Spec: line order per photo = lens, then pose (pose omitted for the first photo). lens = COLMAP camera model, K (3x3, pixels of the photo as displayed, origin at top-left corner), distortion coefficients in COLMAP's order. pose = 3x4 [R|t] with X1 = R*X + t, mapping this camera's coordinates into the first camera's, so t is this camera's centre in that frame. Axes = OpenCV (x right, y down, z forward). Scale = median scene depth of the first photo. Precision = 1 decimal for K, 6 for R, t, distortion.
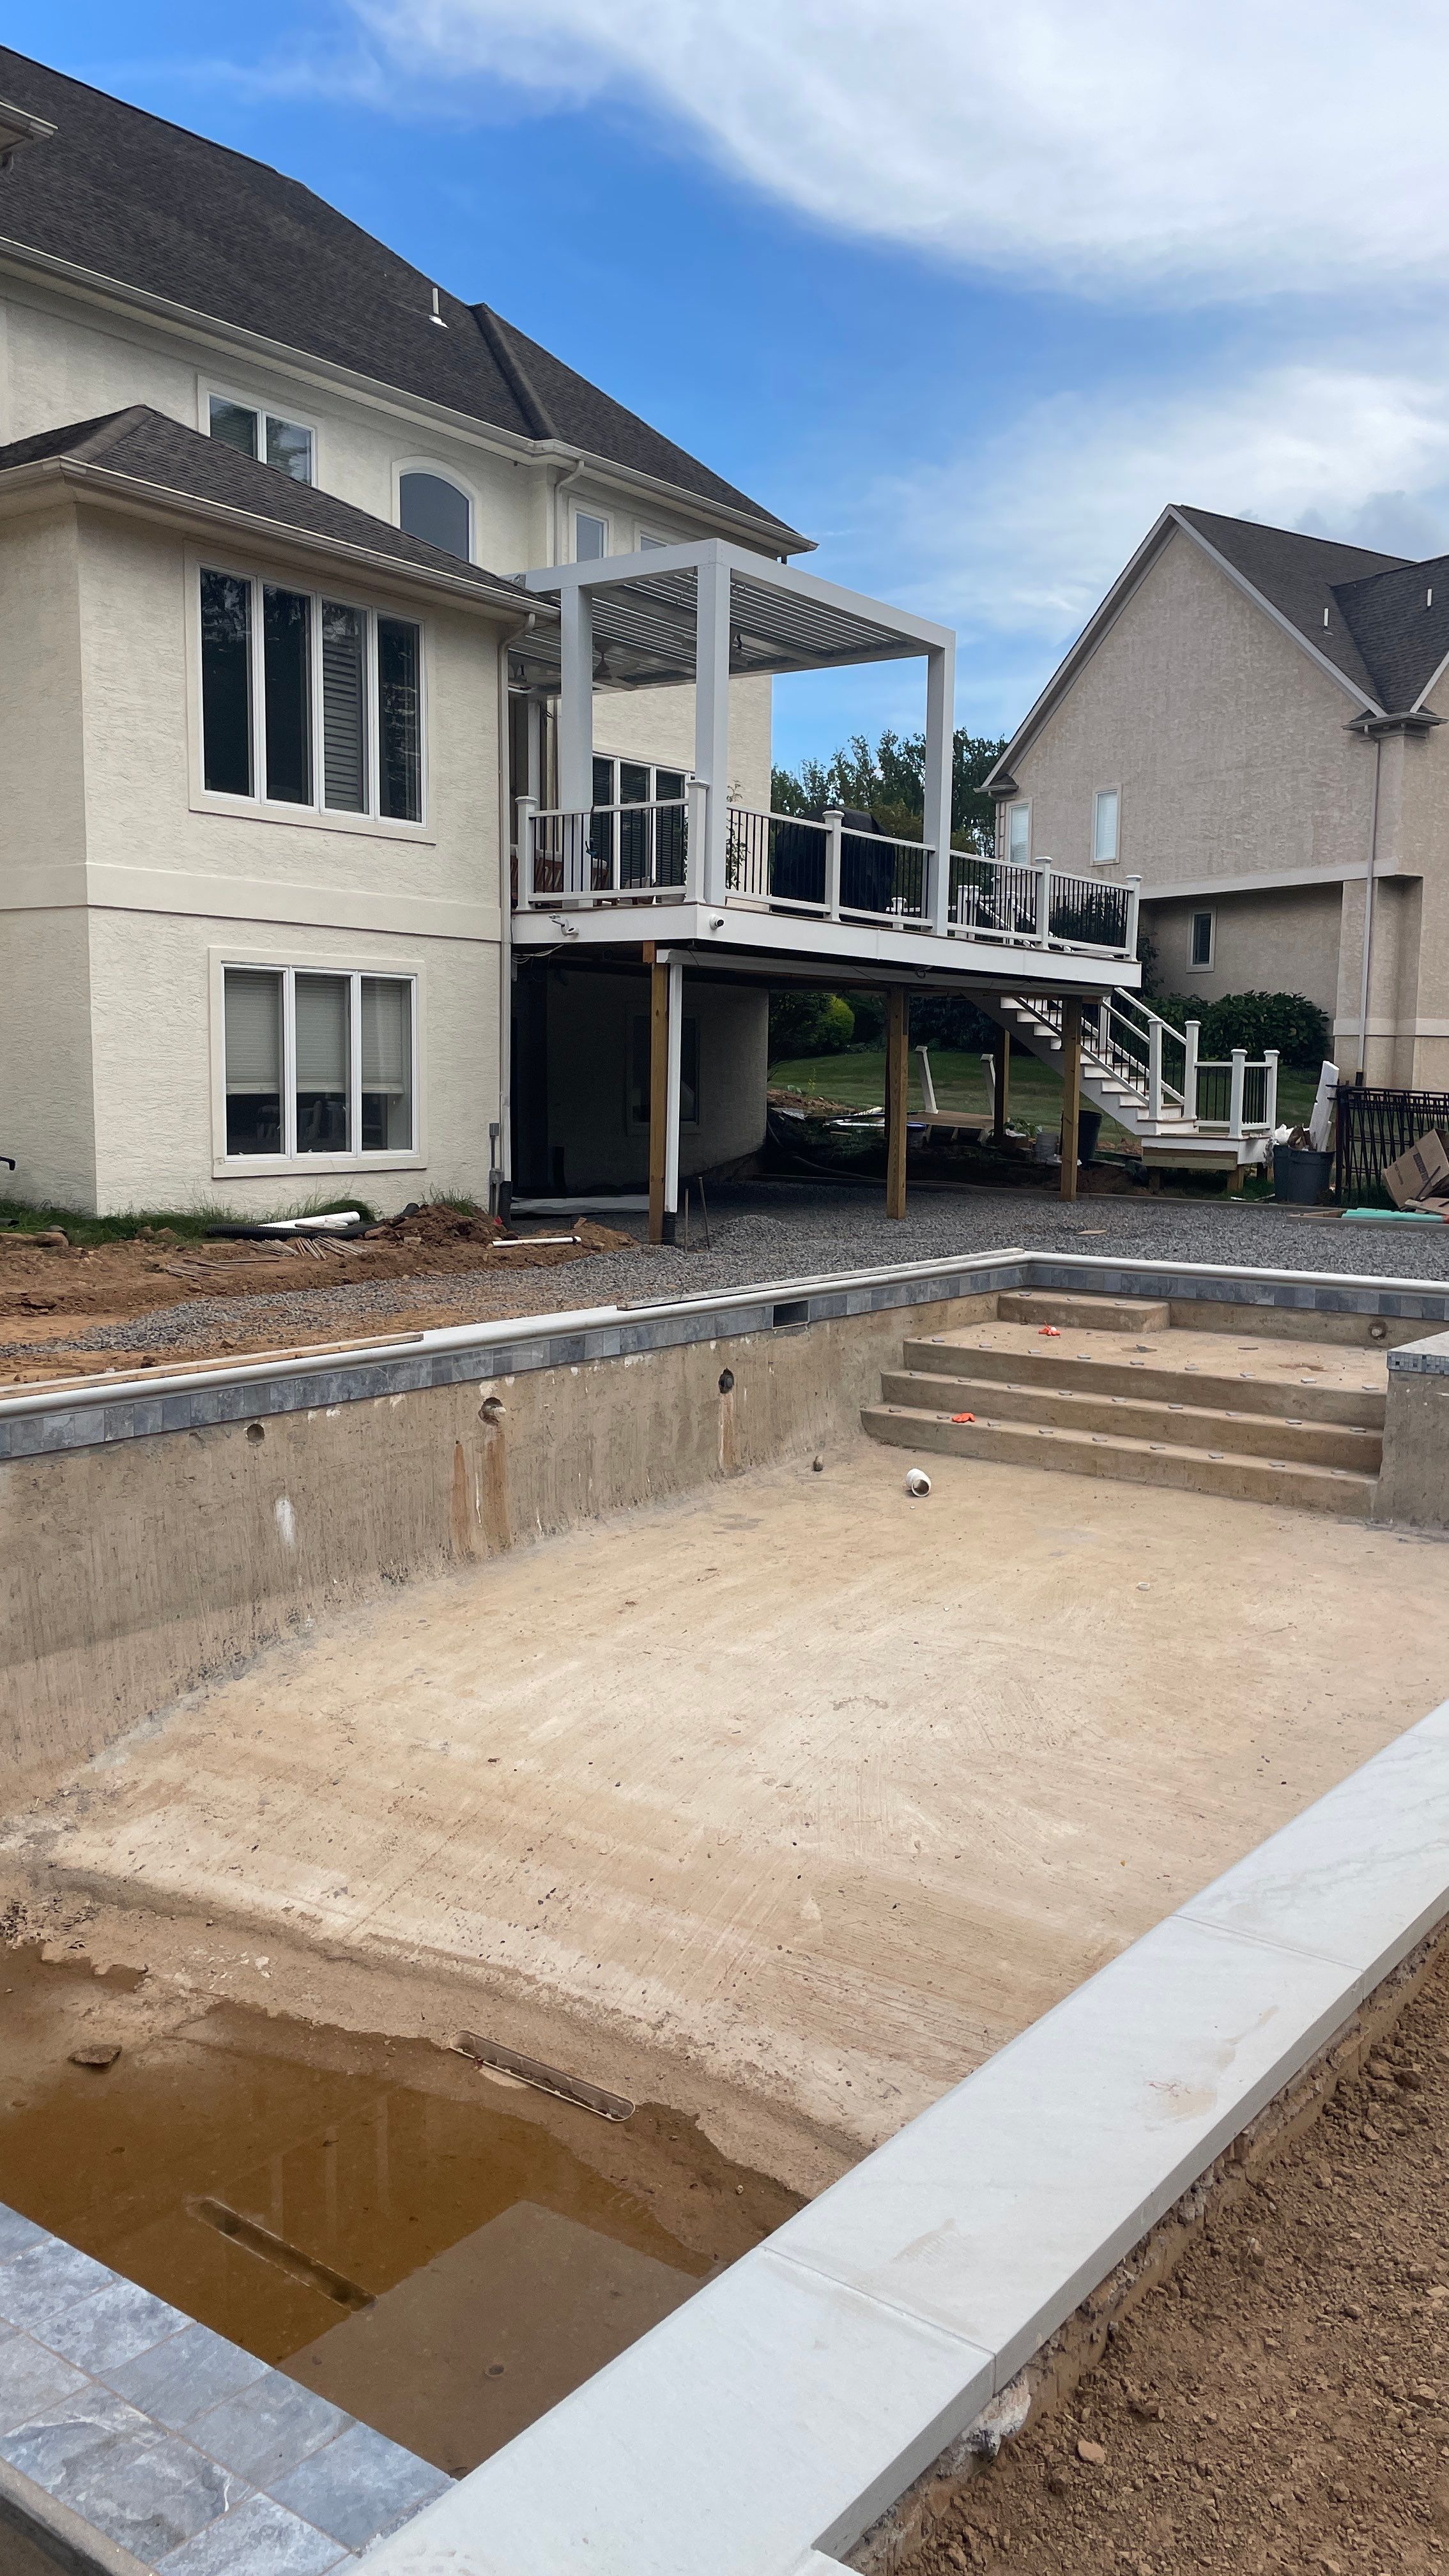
lens RADIAL K [[1976.4, 0, 724.5], [0, 1976.4, 1288.0], [0, 0, 1]] dist [0.098823, -0.157207]
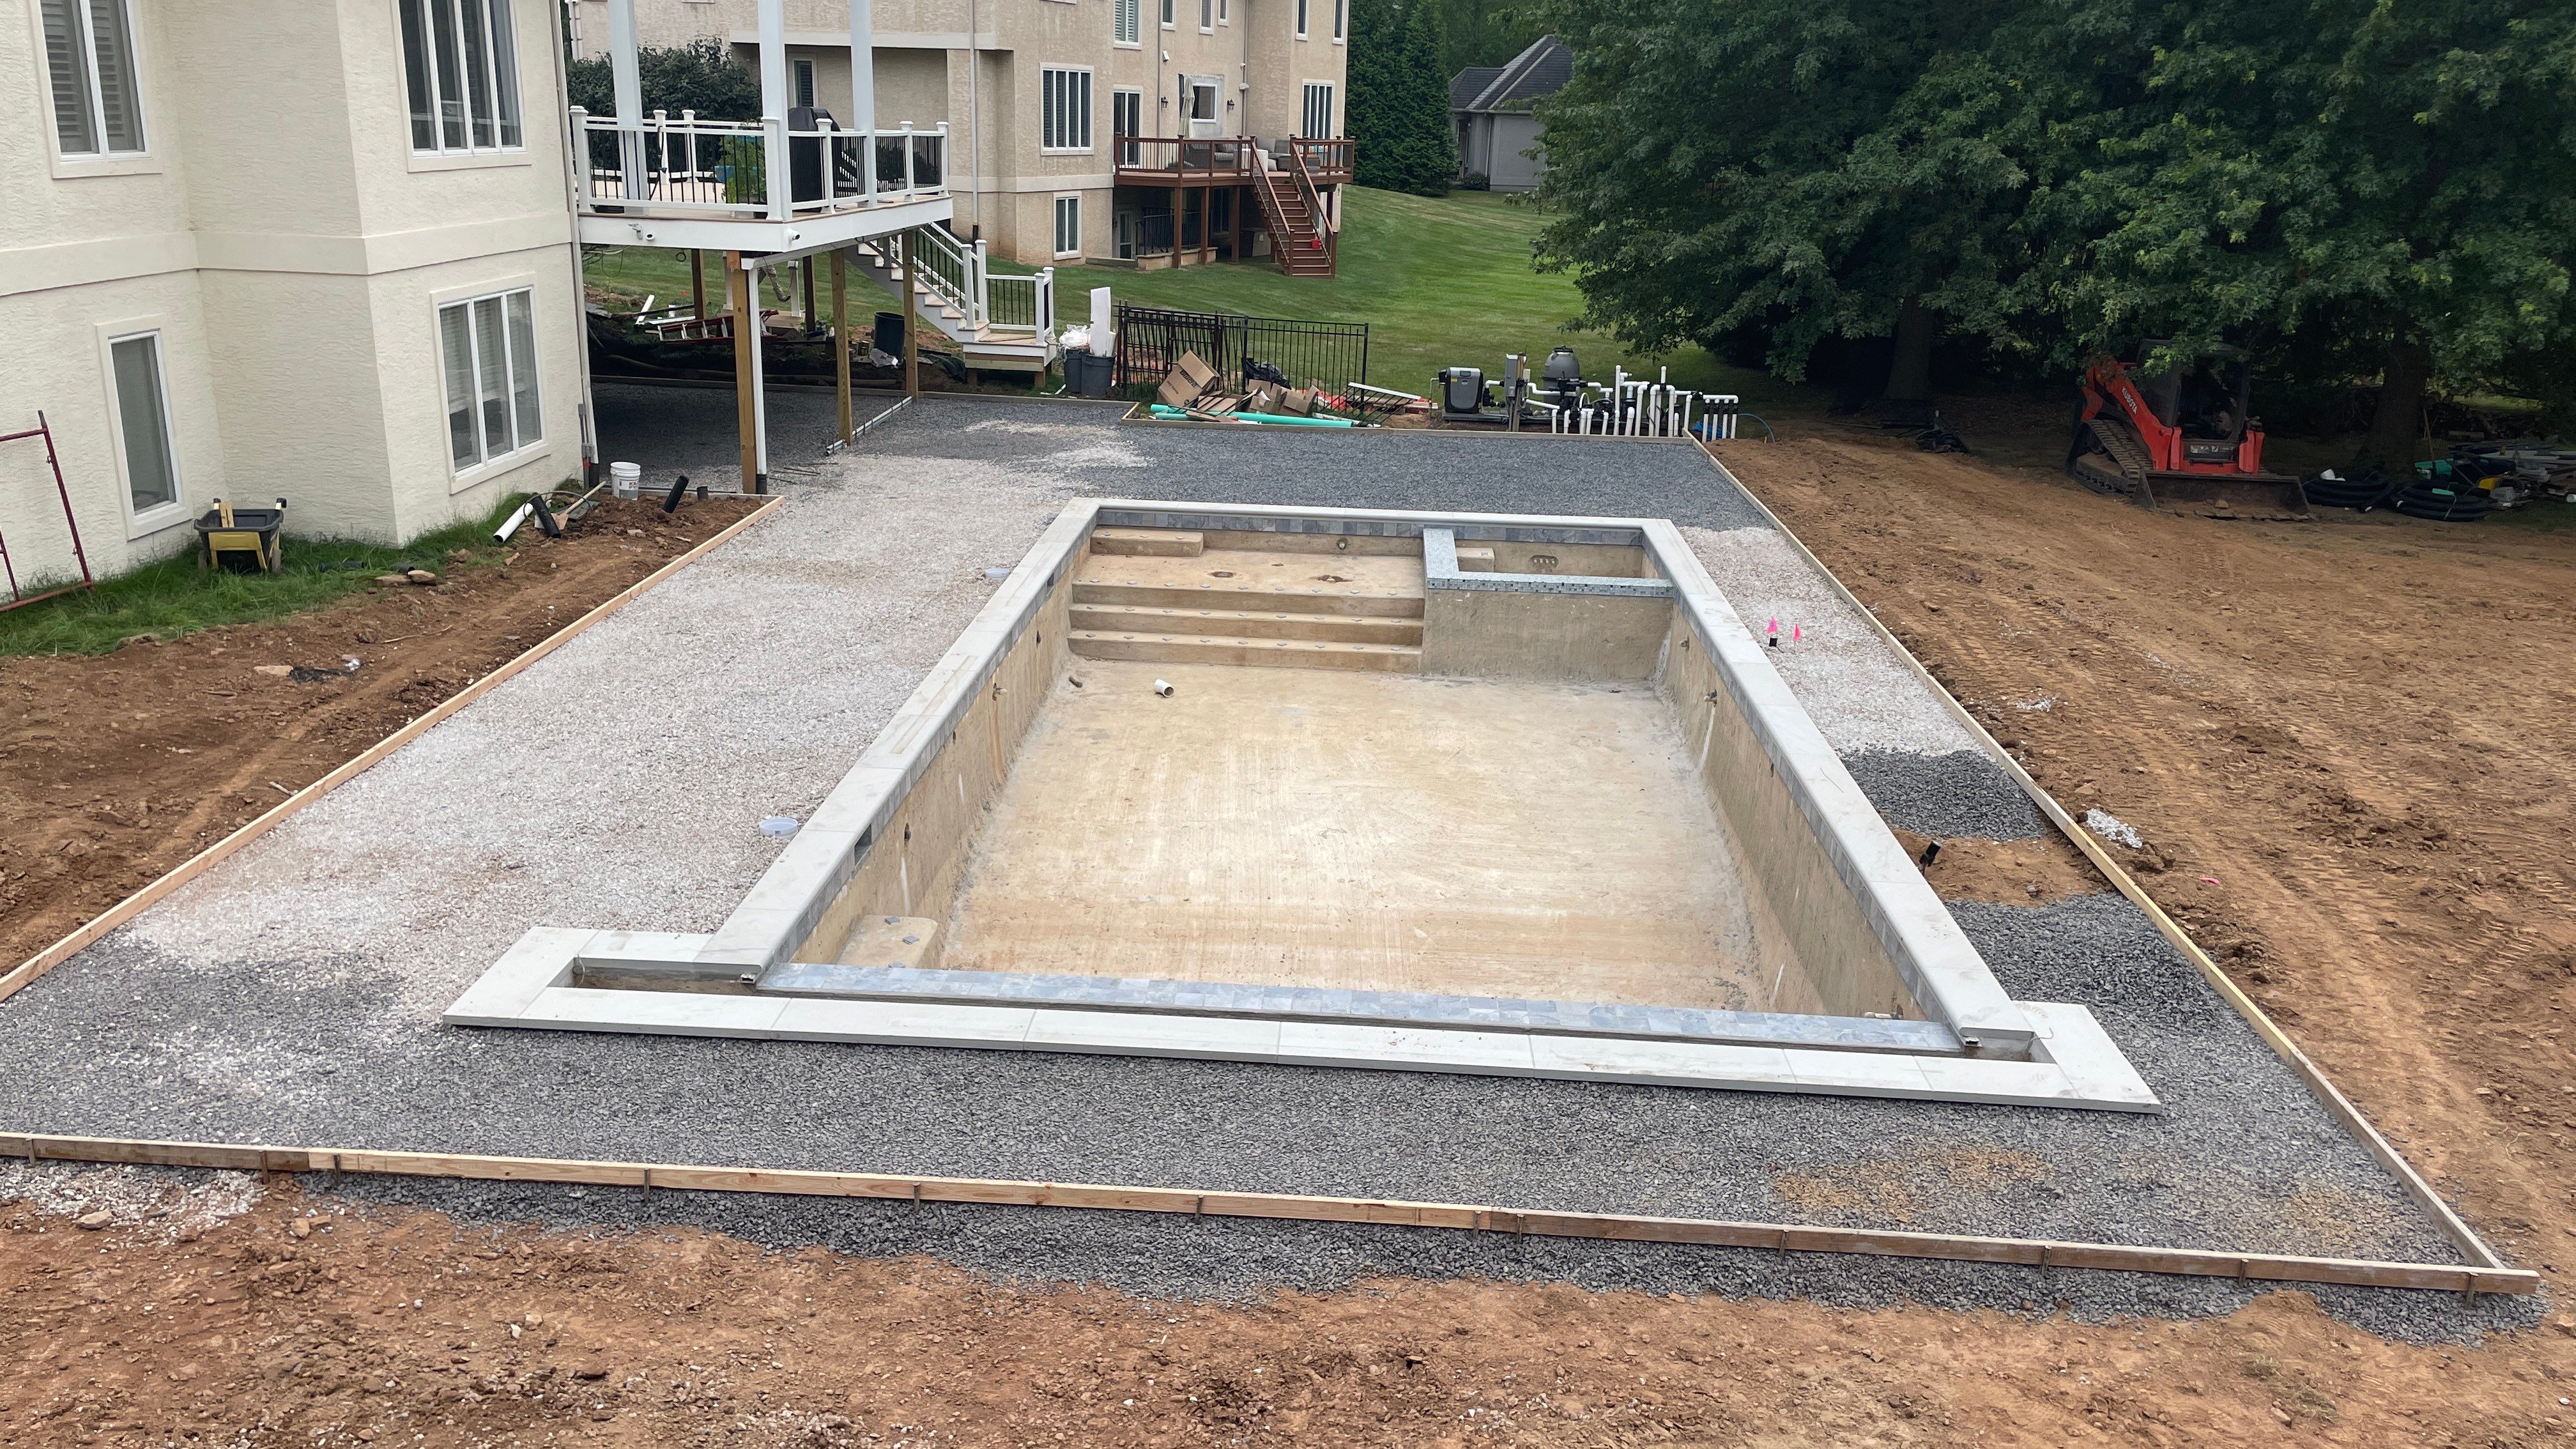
lens RADIAL K [[1976.4, 0, 1291.0], [0, 1976.4, 788.1], [0, 0, 1]] dist [0.098823, -0.157207]
pose [[0.825222, -0.170628, 0.538419, -0.504489], [0.042339, 0.969282, 0.242279, -0.148976], [-0.563219, -0.177137, 0.807097, -0.246444]]
